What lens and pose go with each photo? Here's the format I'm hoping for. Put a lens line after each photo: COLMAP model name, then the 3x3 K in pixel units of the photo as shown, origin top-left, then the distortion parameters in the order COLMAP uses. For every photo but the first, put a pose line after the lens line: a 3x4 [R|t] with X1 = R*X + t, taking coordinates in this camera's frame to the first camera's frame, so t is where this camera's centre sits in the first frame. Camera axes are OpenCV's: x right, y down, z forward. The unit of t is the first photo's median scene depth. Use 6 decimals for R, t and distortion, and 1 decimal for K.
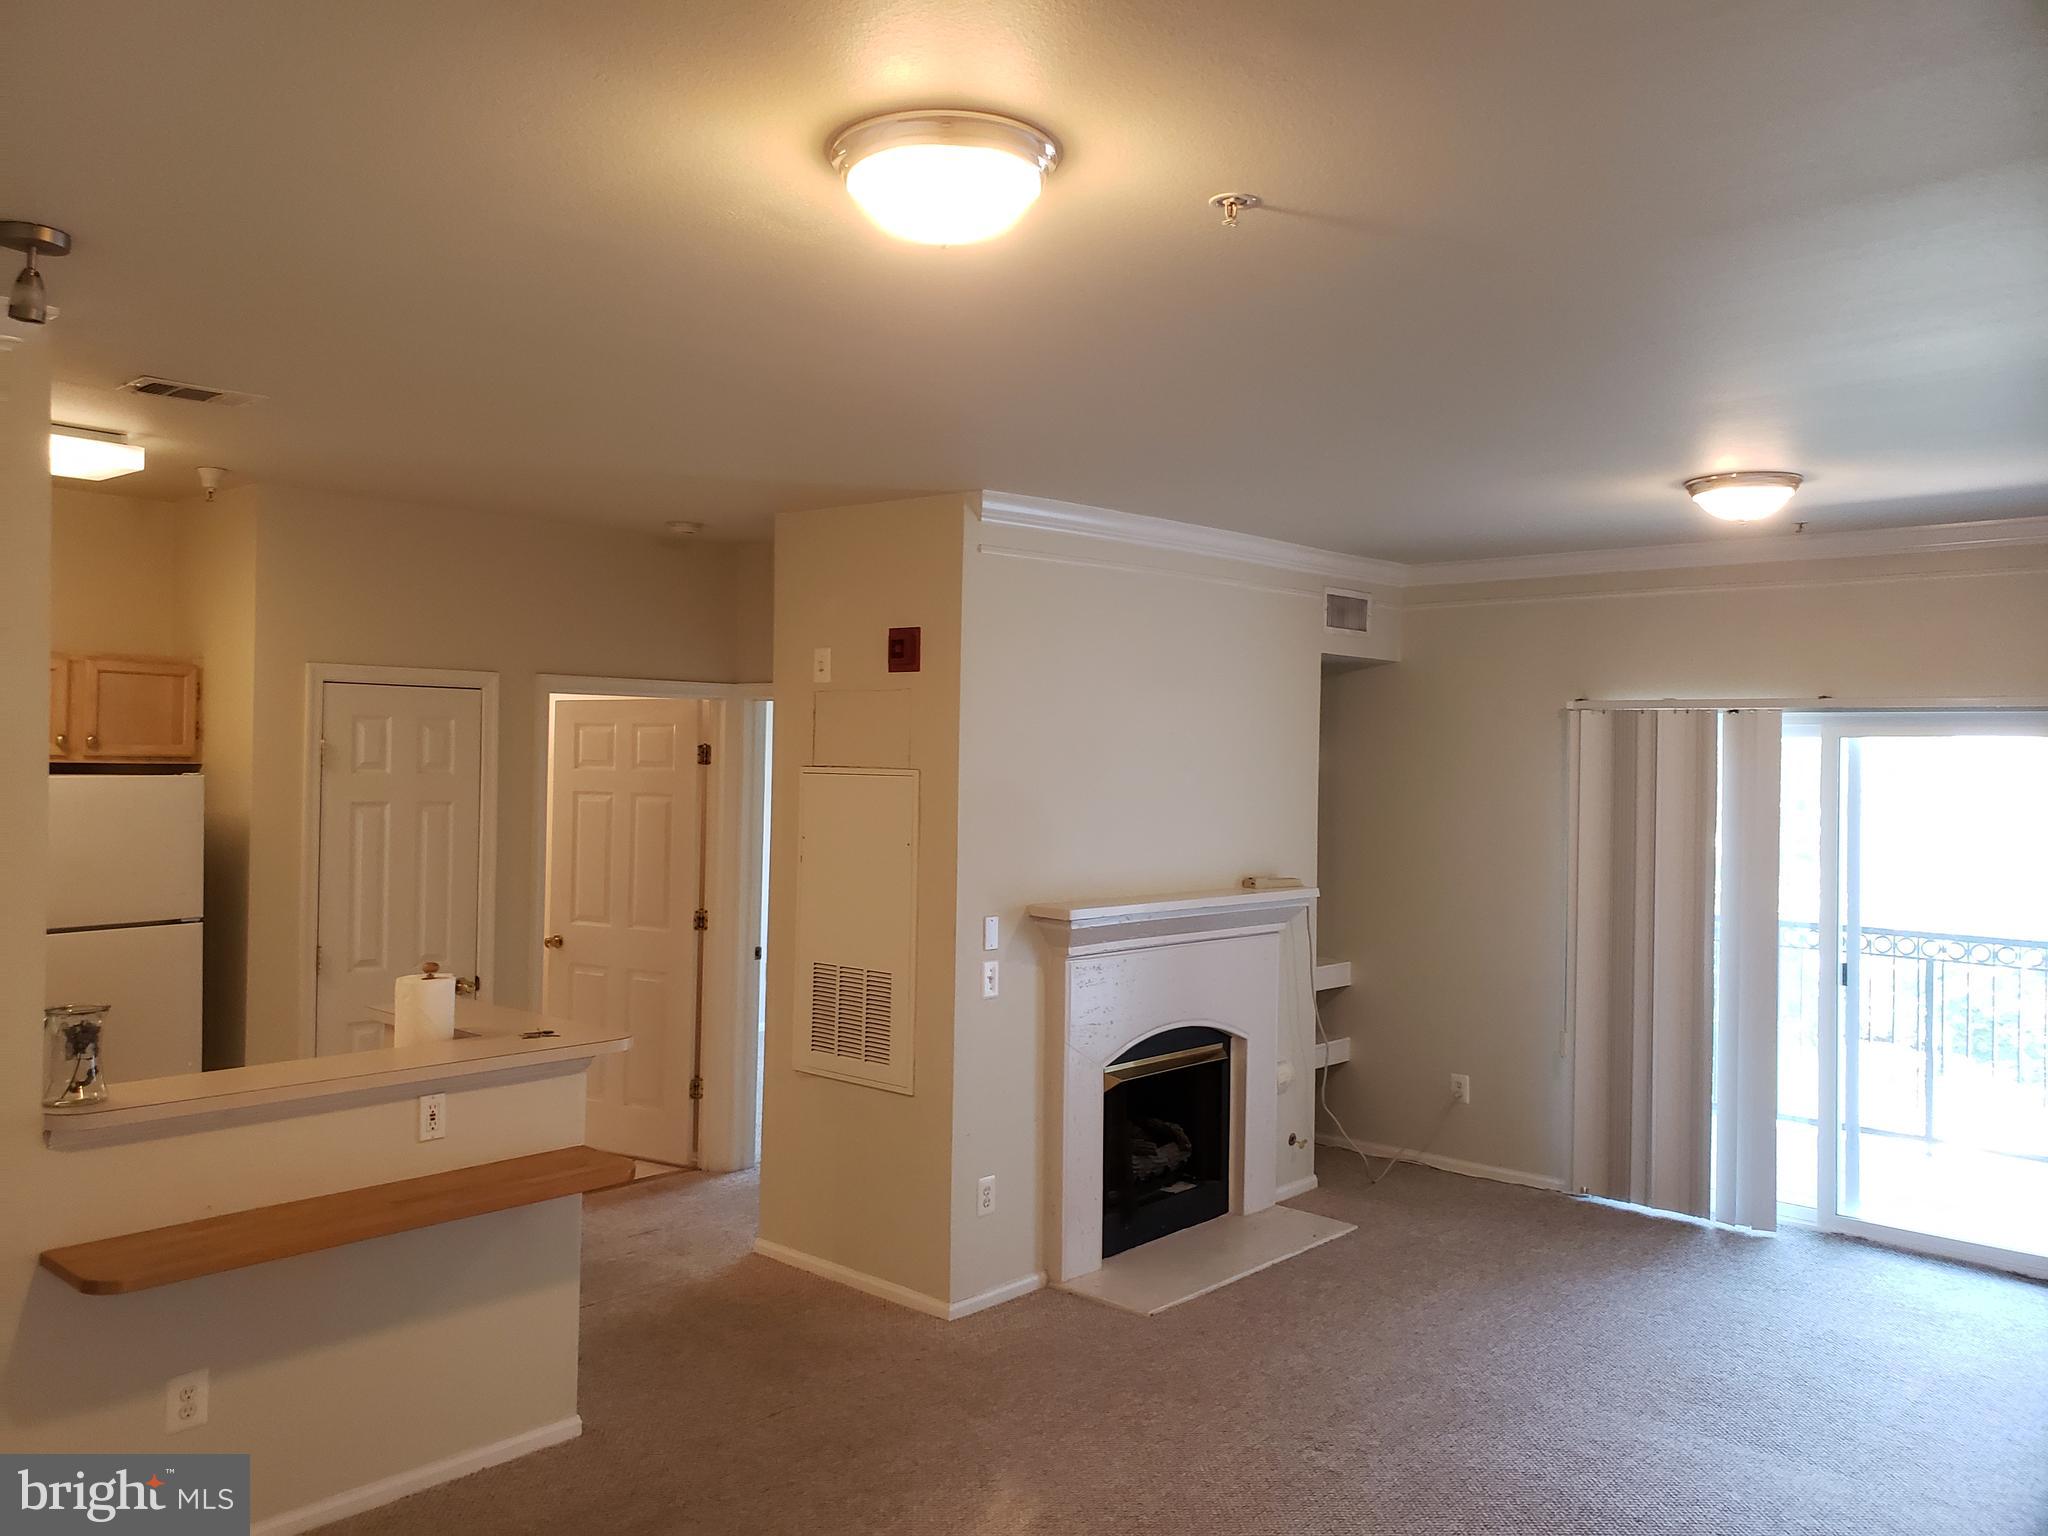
lens RADIAL K [[1587.8, 0, 952.0], [0, 1587.8, 769.3], [0, 0, 1]] dist [0.033804, -0.016730]
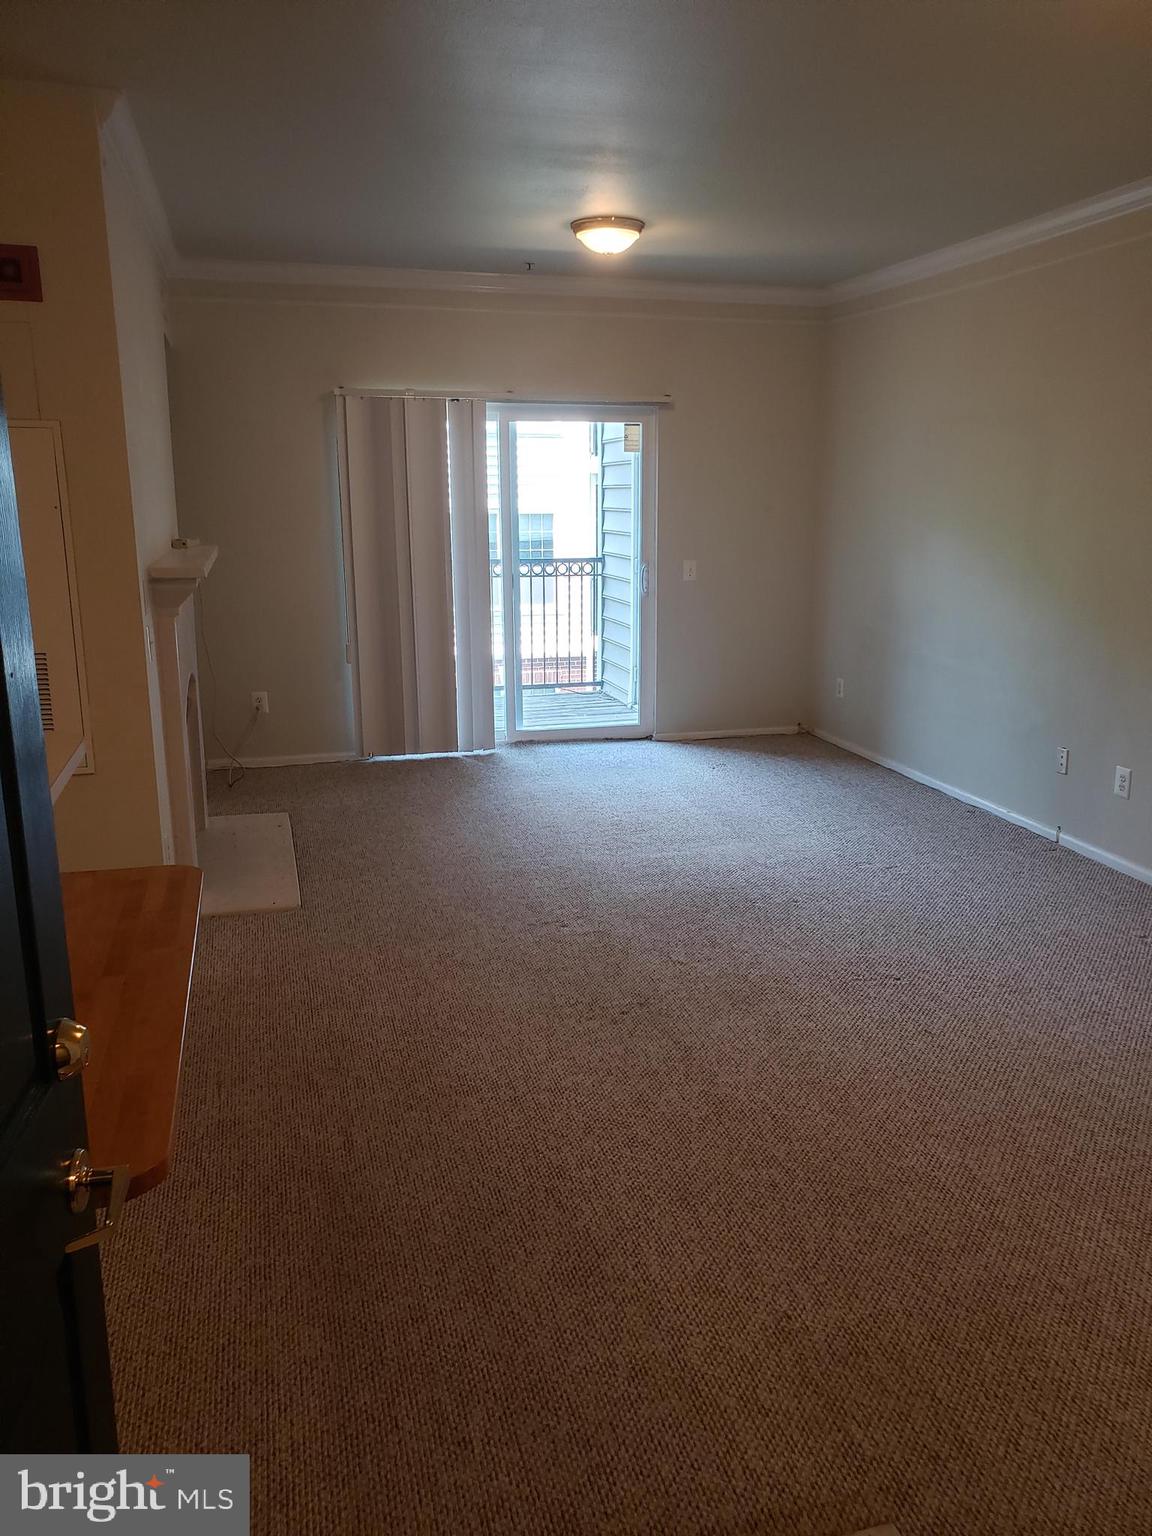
lens RADIAL K [[1190.9, 0, 569.7], [0, 1190.9, 773.8], [0, 0, 1]] dist [0.033804, -0.016730]
pose [[0.524097, -0.215728, 0.823883, -0.454722], [0.021098, 0.970379, 0.240665, 0.037058], [-0.851397, -0.108750, 0.513124, 0.368527]]
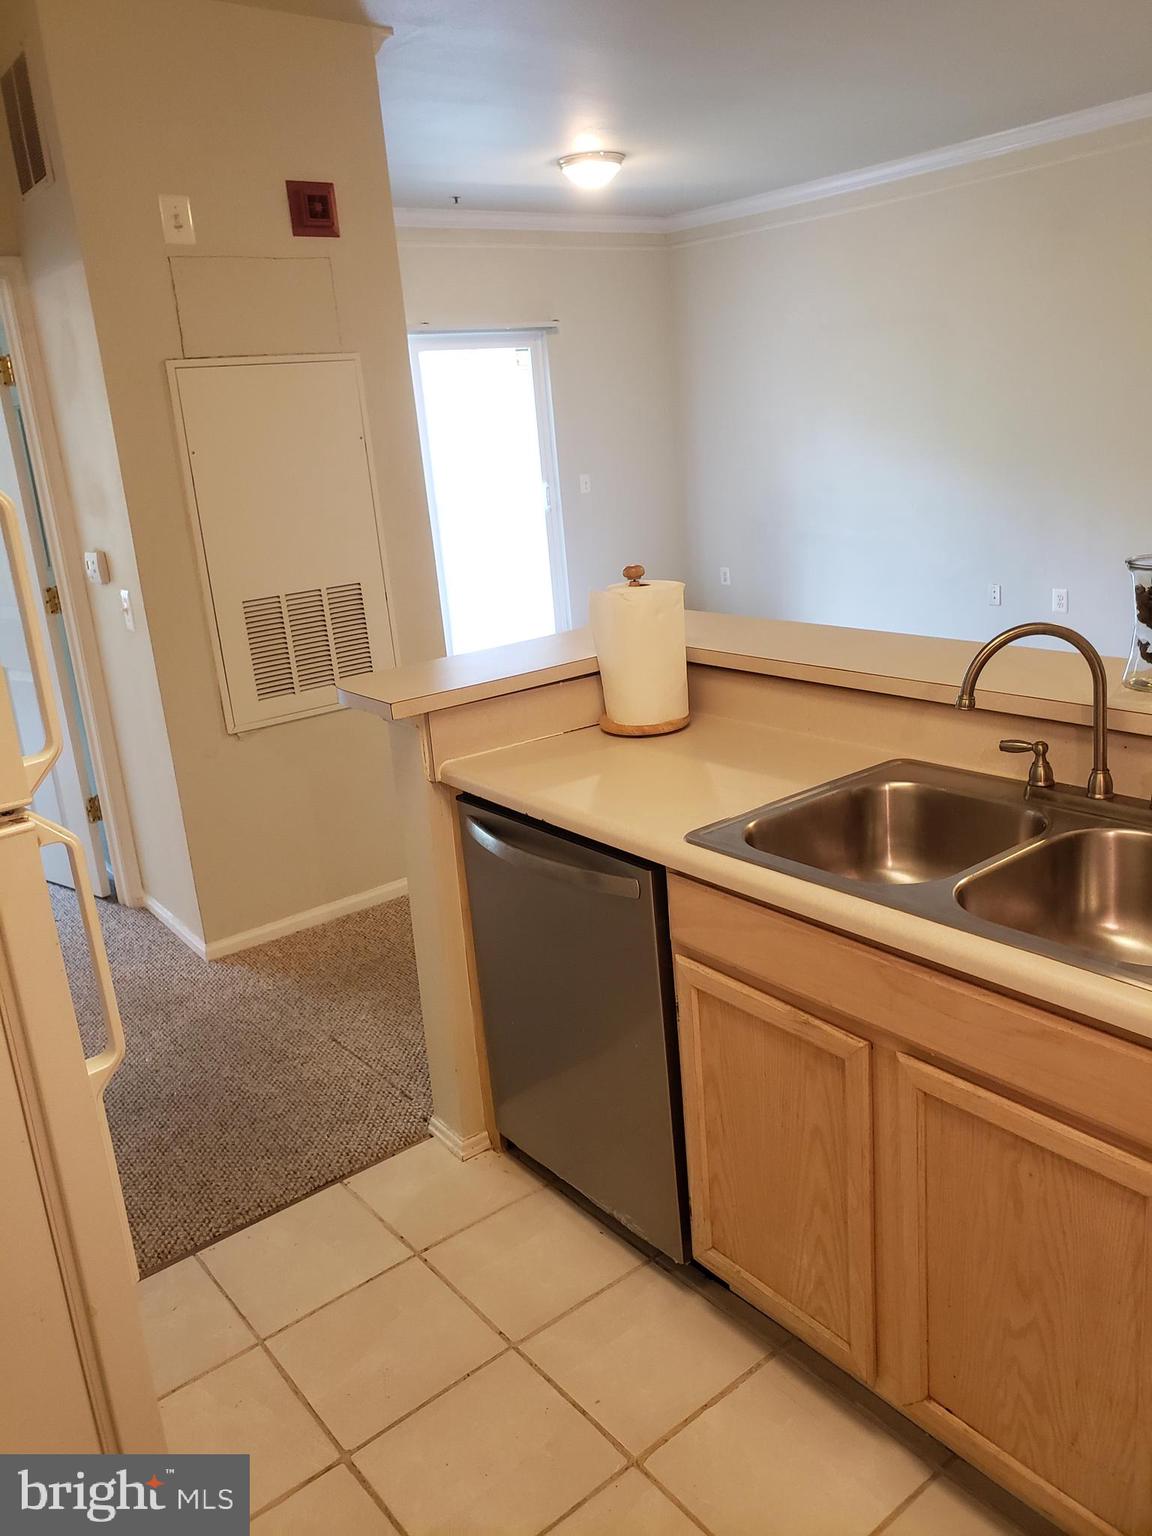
lens RADIAL K [[1190.9, 0, 578.3], [0, 1190.9, 768.0], [0, 0, 1]] dist [0.033804, -0.016730]
pose [[0.165535, -0.312155, 0.935498, -0.702717], [0.093922, 0.949264, 0.300129, 0.032040], [-0.981721, 0.038182, 0.186455, 0.725206]]
